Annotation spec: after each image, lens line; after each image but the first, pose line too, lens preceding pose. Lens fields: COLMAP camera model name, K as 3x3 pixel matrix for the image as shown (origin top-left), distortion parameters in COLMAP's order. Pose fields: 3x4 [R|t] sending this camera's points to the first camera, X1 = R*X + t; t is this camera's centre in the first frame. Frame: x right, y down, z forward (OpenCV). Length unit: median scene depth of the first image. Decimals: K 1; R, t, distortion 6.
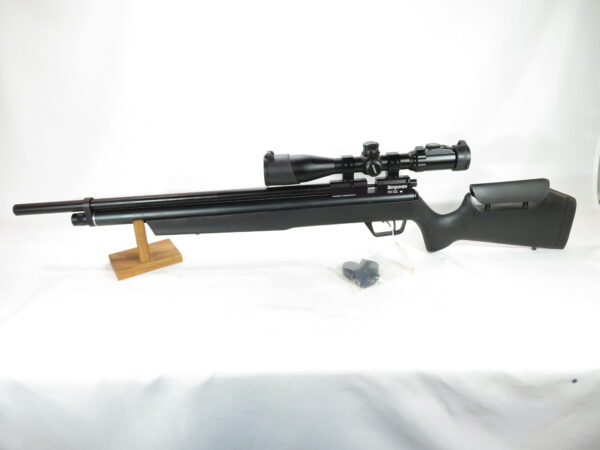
lens RADIAL K [[439.8, 0, 300.0], [0, 439.8, 225.0], [0, 0, 1]] dist [-0.004830, 0.041938]
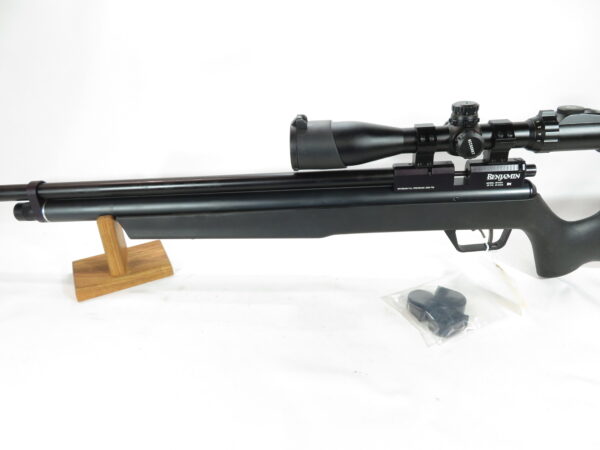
lens RADIAL K [[439.8, 0, 300.0], [0, 439.8, 225.0], [0, 0, 1]] dist [-0.004830, 0.041938]
pose [[0.995318, 0.034741, -0.090192, -0.006775], [-0.030956, 0.998594, 0.043031, -0.035667], [0.091560, -0.040037, 0.994994, 0.349992]]
